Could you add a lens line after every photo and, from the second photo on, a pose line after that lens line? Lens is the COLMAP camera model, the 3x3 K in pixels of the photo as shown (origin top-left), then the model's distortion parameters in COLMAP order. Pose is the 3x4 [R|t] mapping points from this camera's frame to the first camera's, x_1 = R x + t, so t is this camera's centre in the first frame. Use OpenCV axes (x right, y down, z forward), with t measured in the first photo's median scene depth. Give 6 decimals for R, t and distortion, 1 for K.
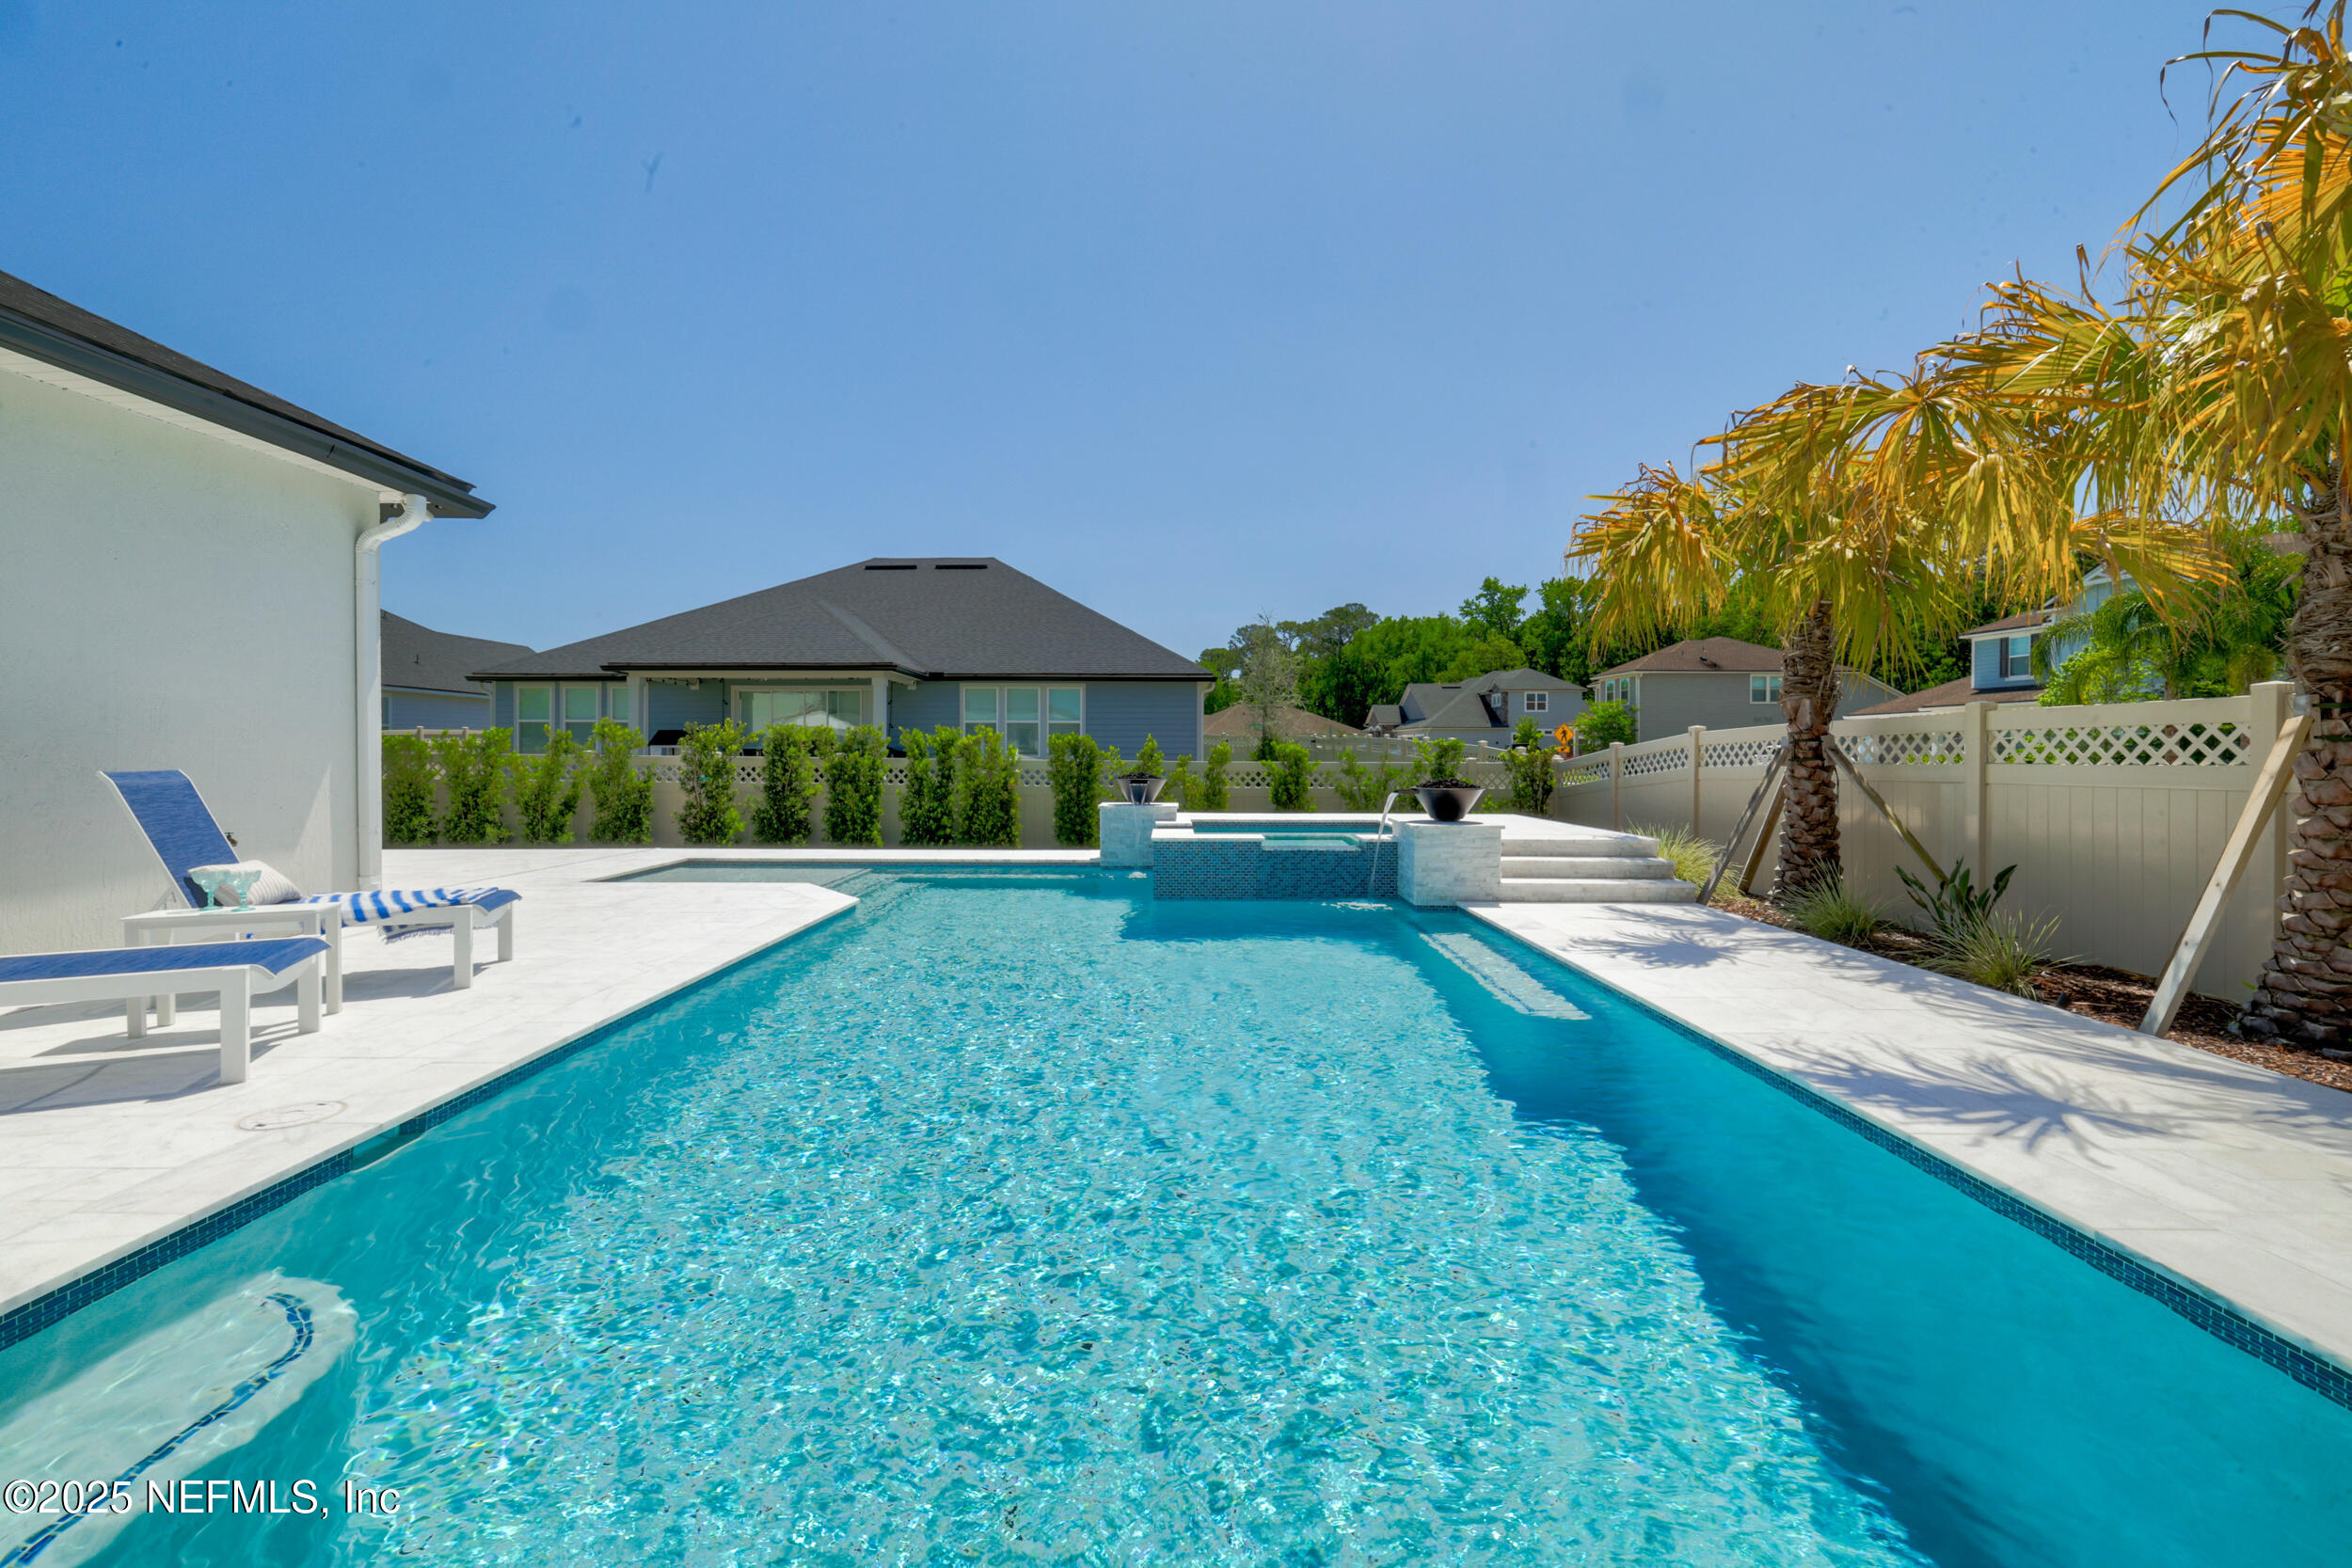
lens RADIAL K [[978.0, 0, 1160.5], [0, 978.0, 769.5], [0, 0, 1]] dist [-0.000980, -0.000511]
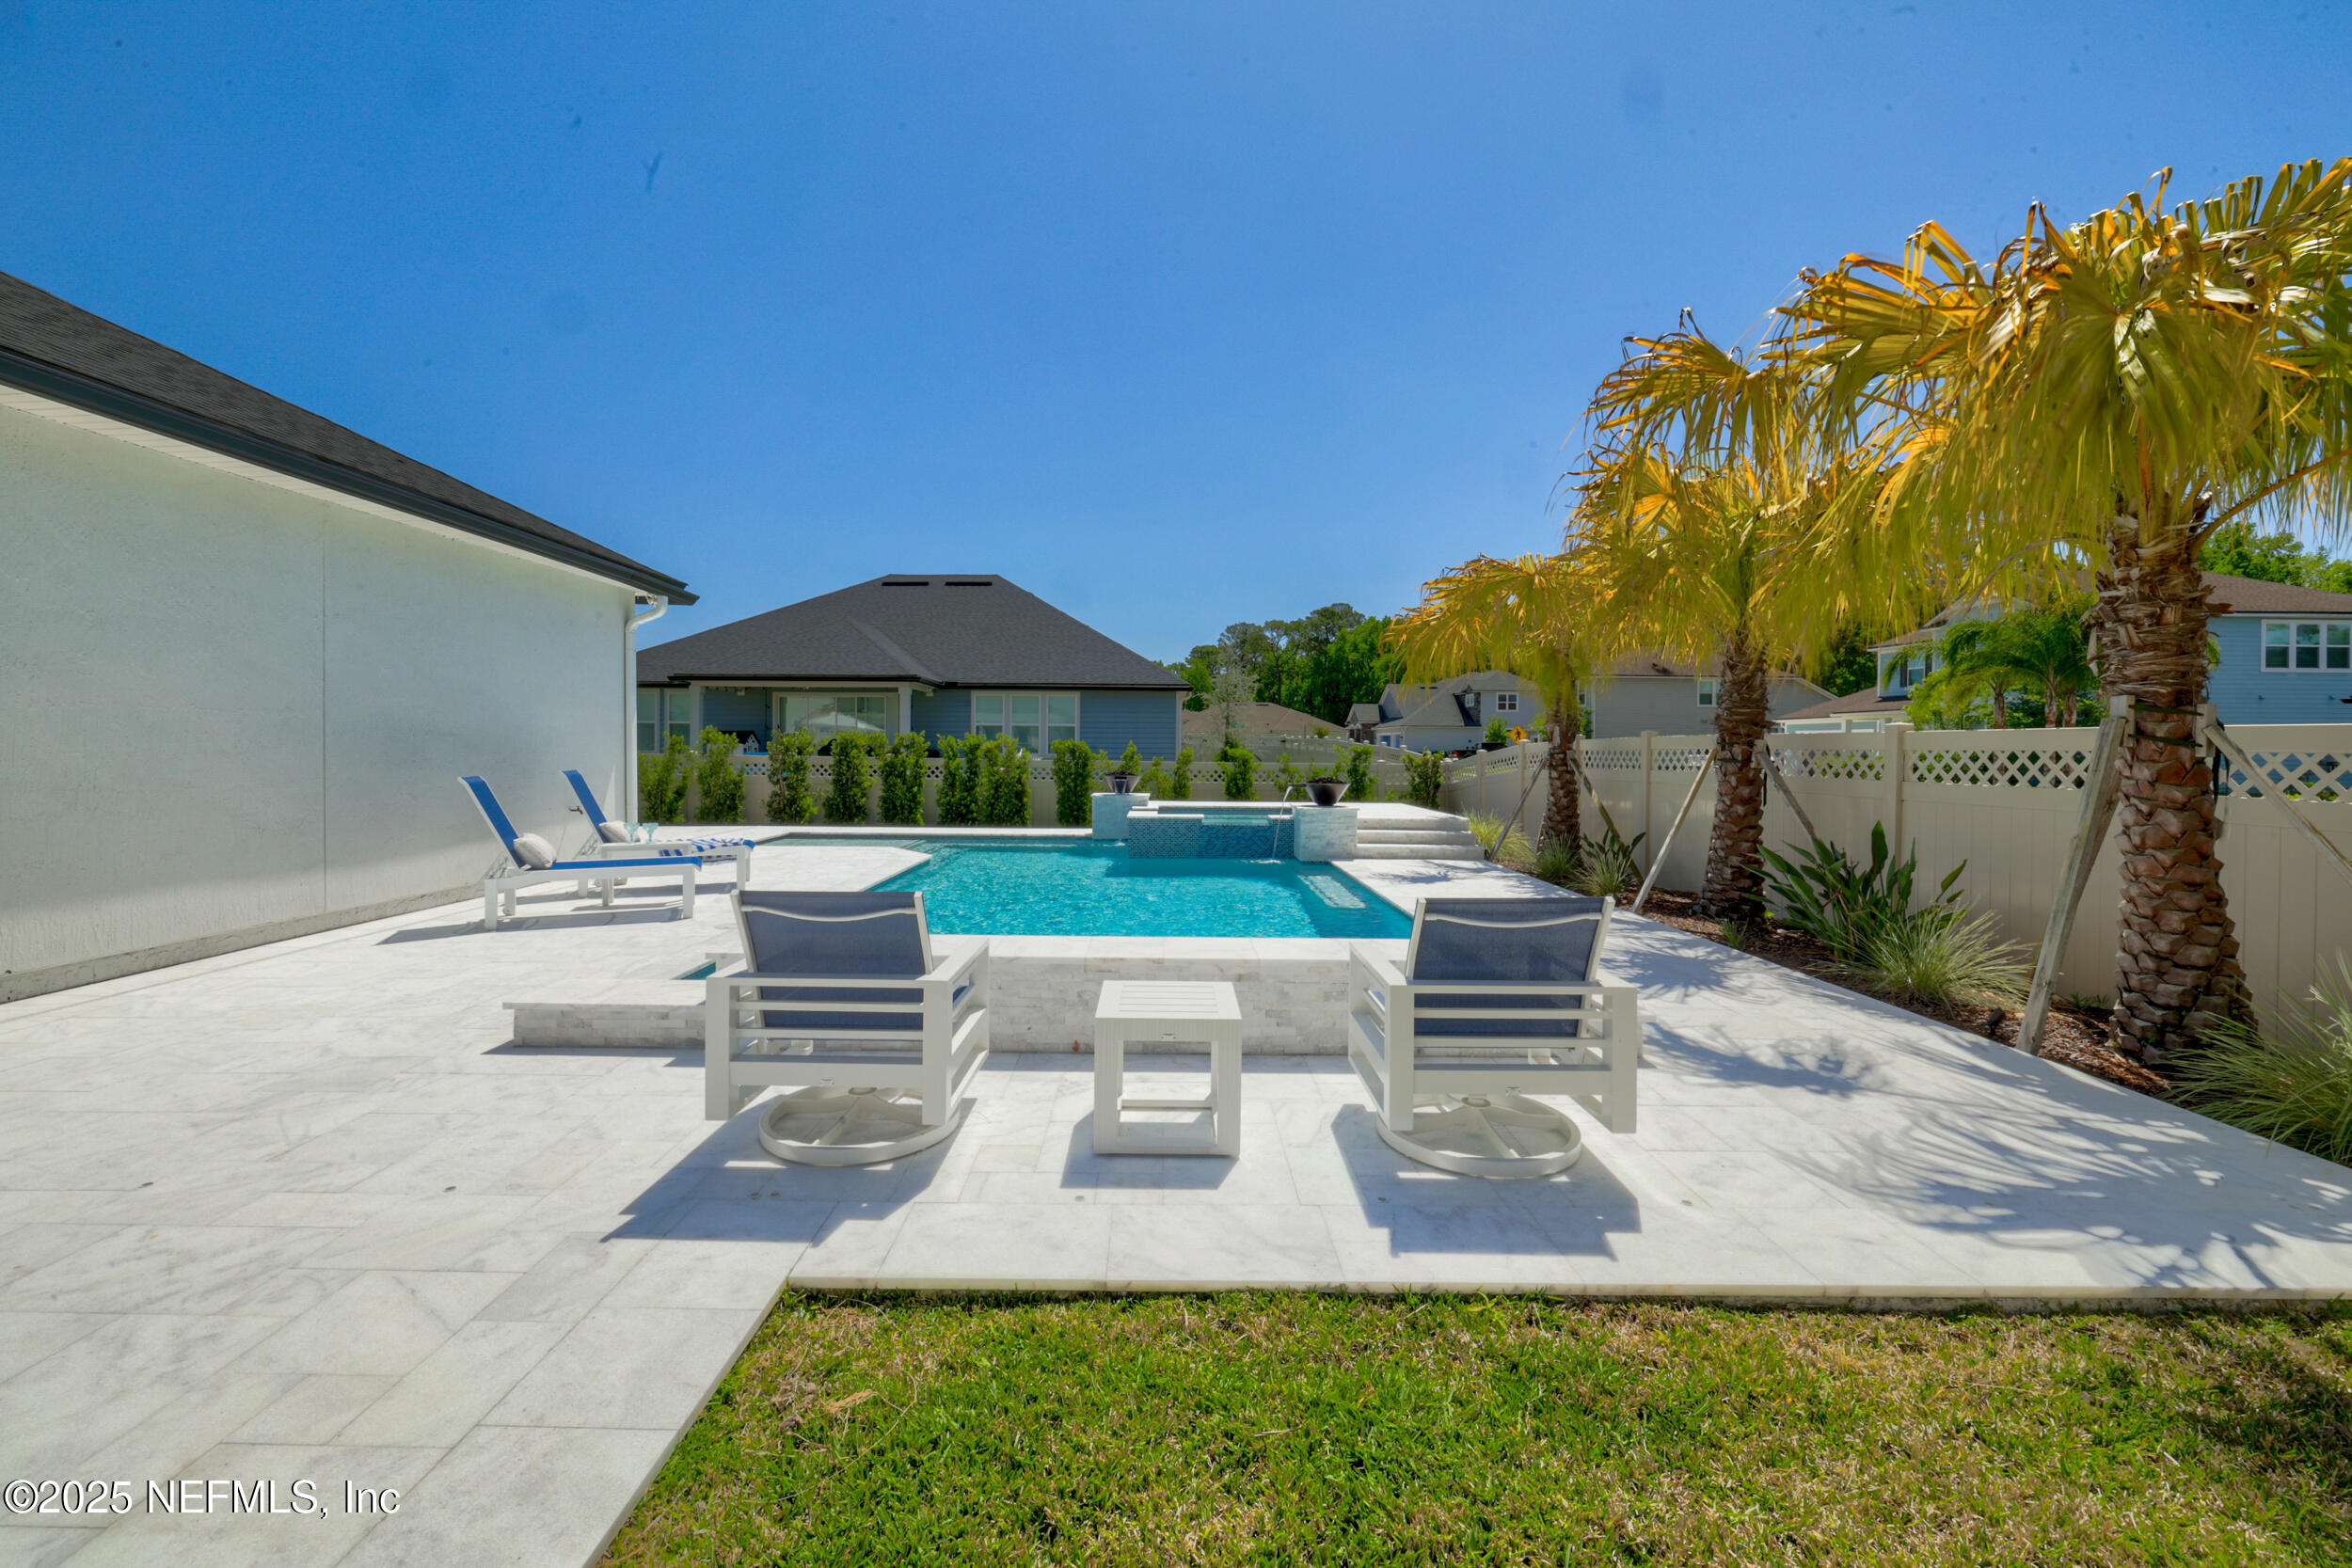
lens RADIAL K [[978.0, 0, 1159.8], [0, 978.0, 778.5], [0, 0, 1]] dist [-0.000980, -0.000511]
pose [[0.999949, 0.005660, 0.008319, 0.016820], [-0.005784, 0.999872, 0.014933, -0.005971], [-0.008234, -0.014980, 0.999854, -0.294802]]
